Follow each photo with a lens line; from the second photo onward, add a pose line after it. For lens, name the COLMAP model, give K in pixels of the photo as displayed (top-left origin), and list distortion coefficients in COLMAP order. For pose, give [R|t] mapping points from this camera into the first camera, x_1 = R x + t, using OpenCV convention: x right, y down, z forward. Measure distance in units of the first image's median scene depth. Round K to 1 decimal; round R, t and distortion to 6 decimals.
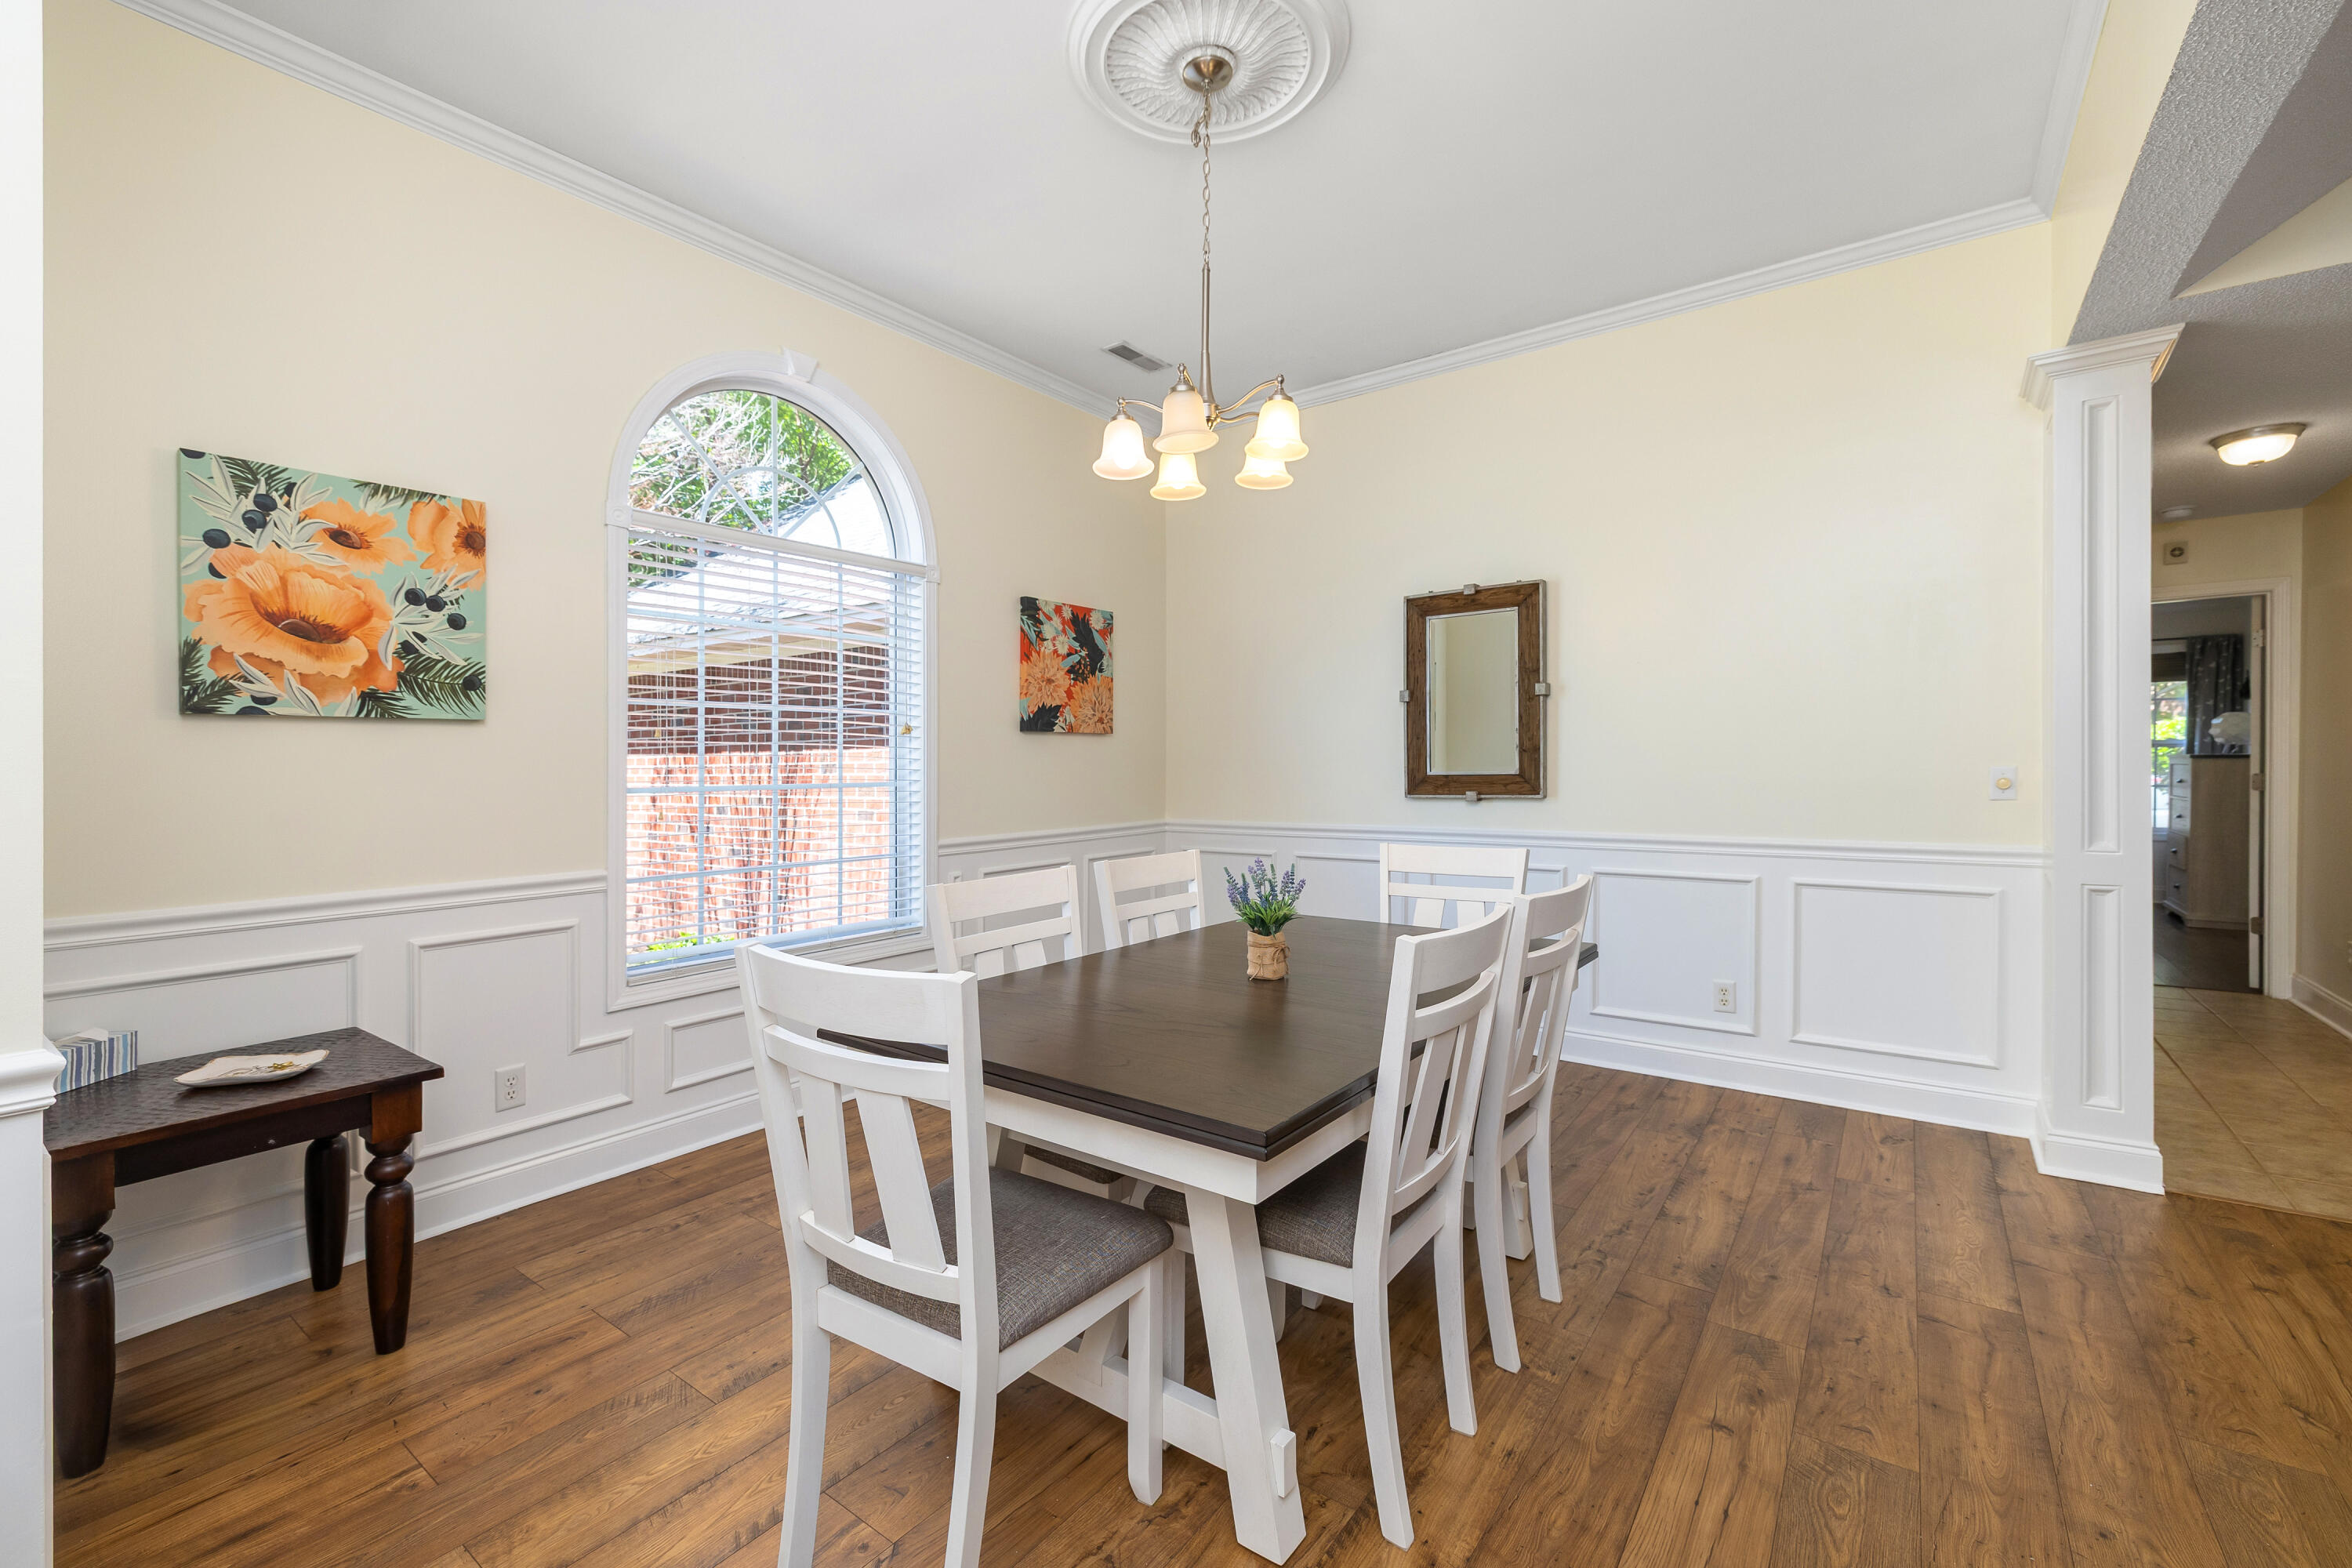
lens RADIAL K [[1002.2, 0, 1172.5], [0, 1002.2, 778.0], [0, 0, 1]] dist [-0.001356, -0.000261]
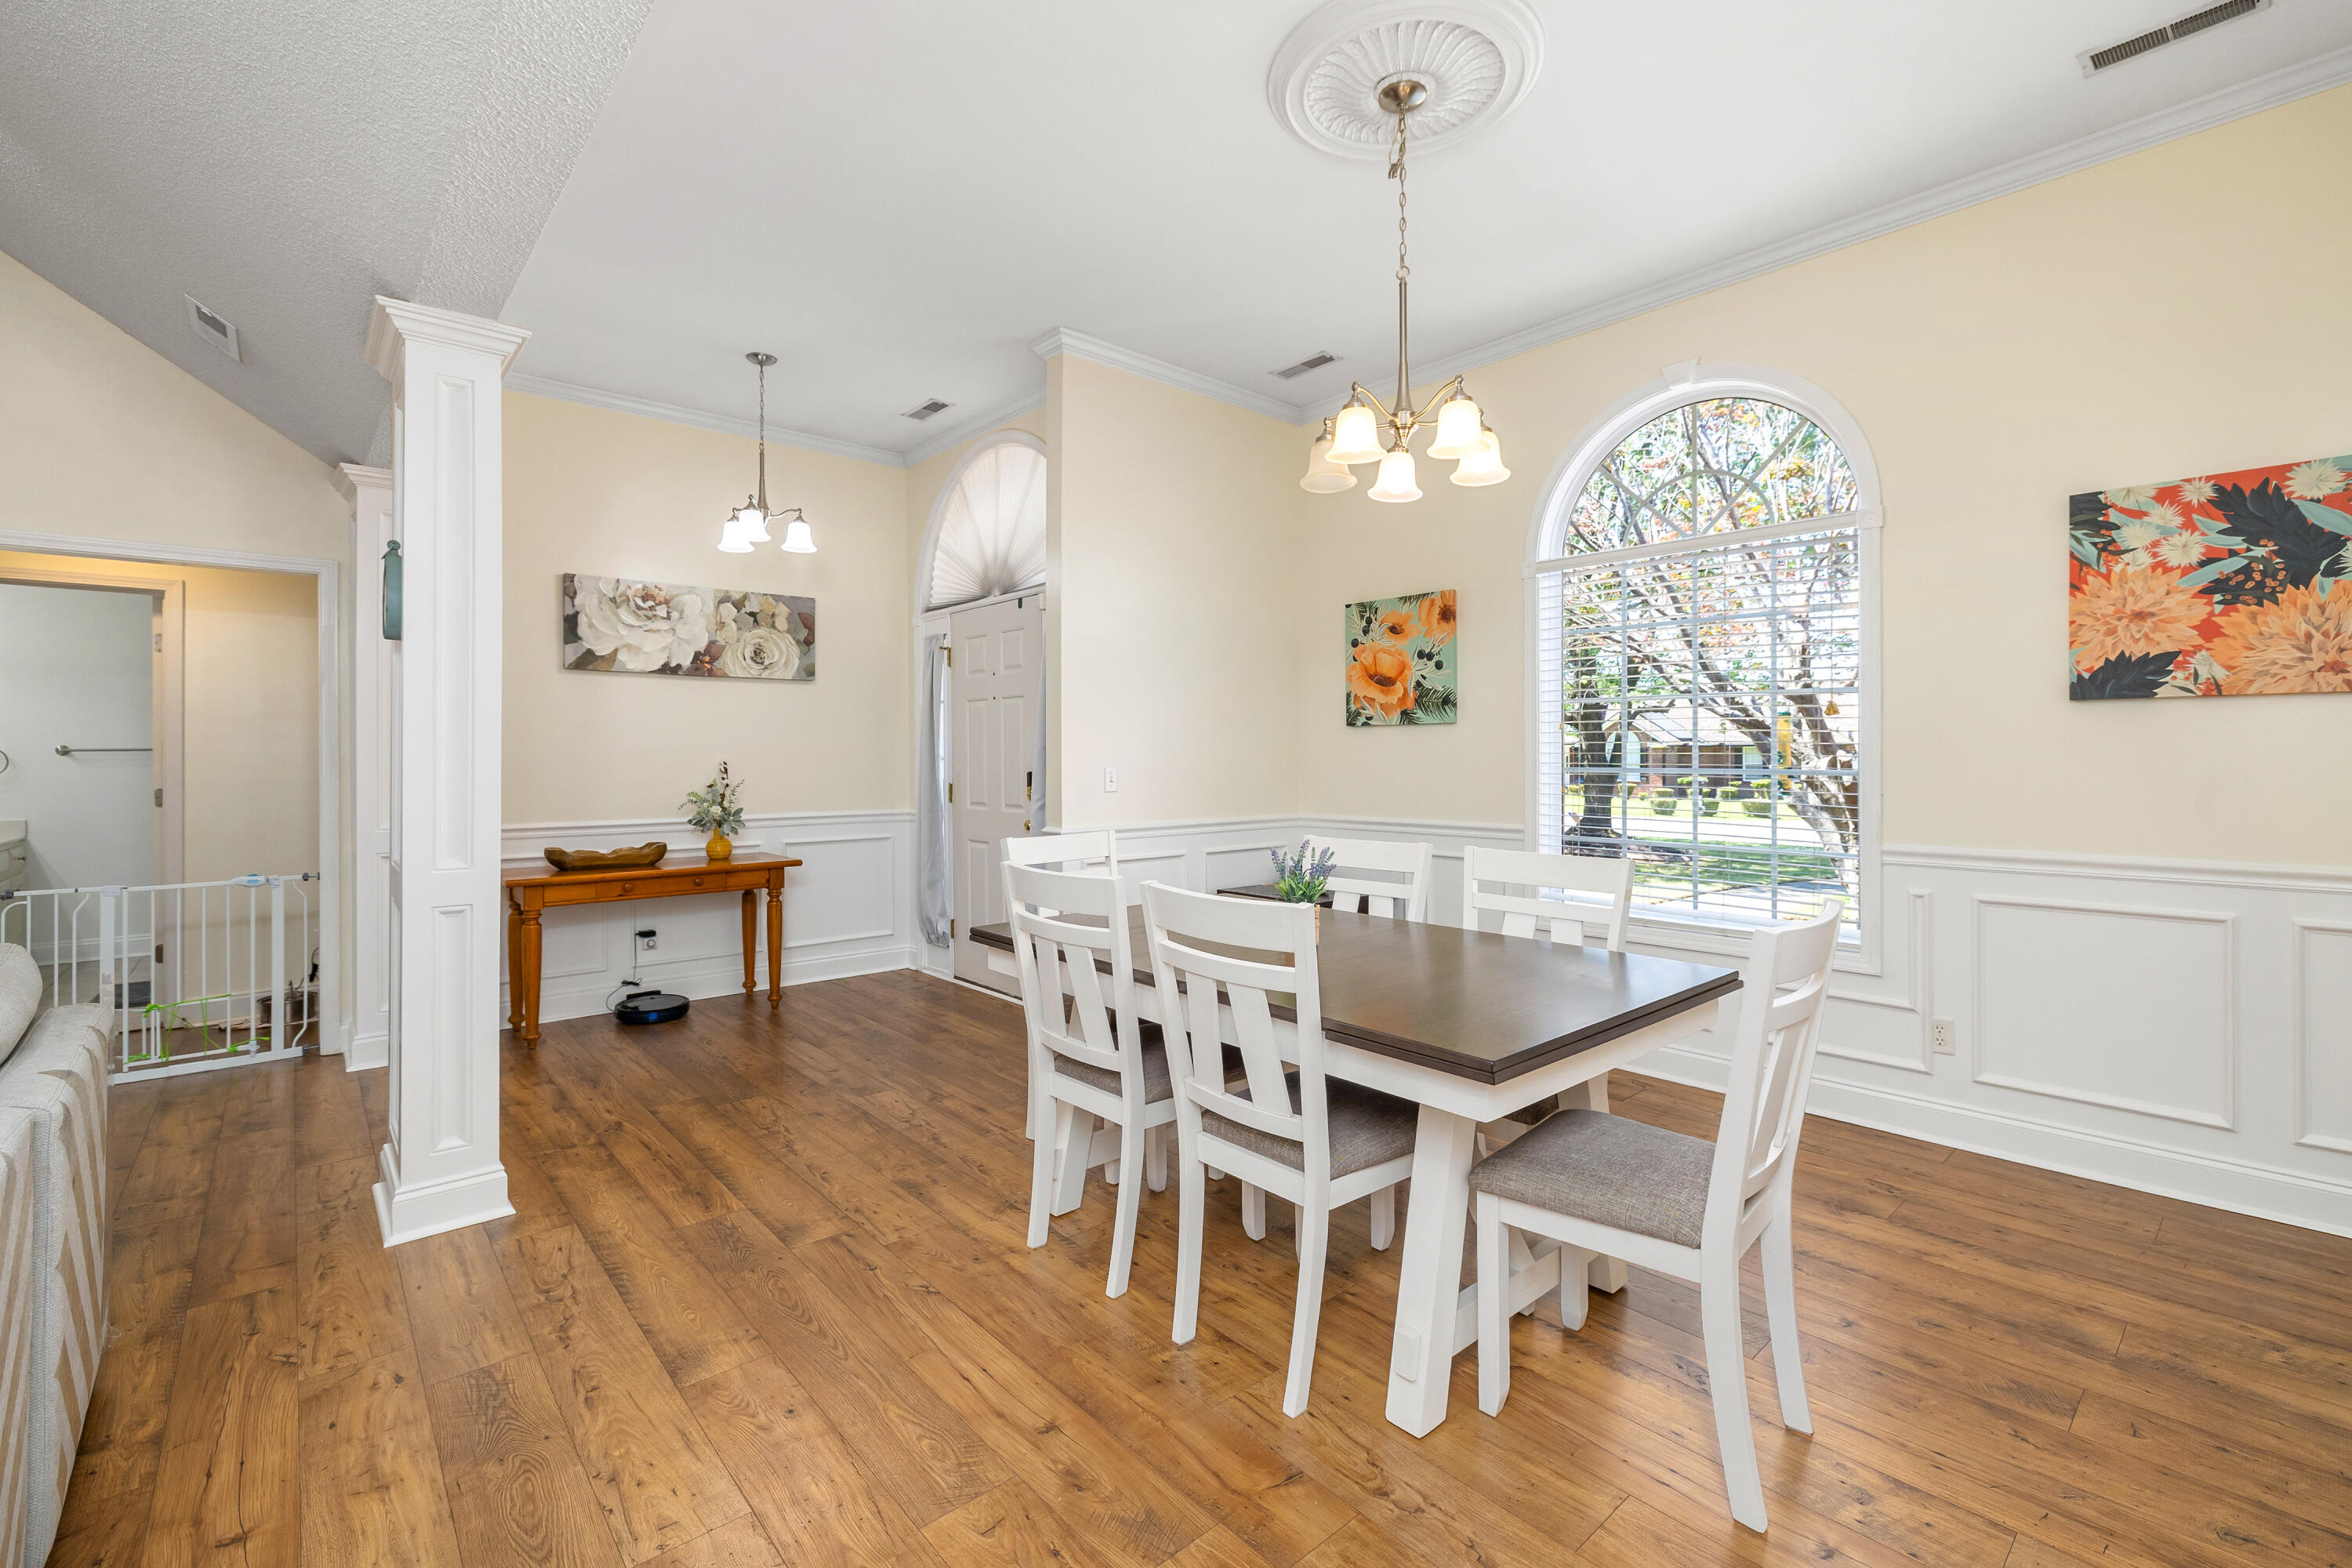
lens RADIAL K [[1002.2, 0, 1149.2], [0, 1002.2, 738.9], [0, 0, 1]] dist [-0.001356, -0.000261]
pose [[-0.232172, -0.002545, -0.972671, 1.092011], [-0.006268, 0.999980, -0.001120, -0.028200], [0.972654, 0.005837, -0.232184, 0.966720]]
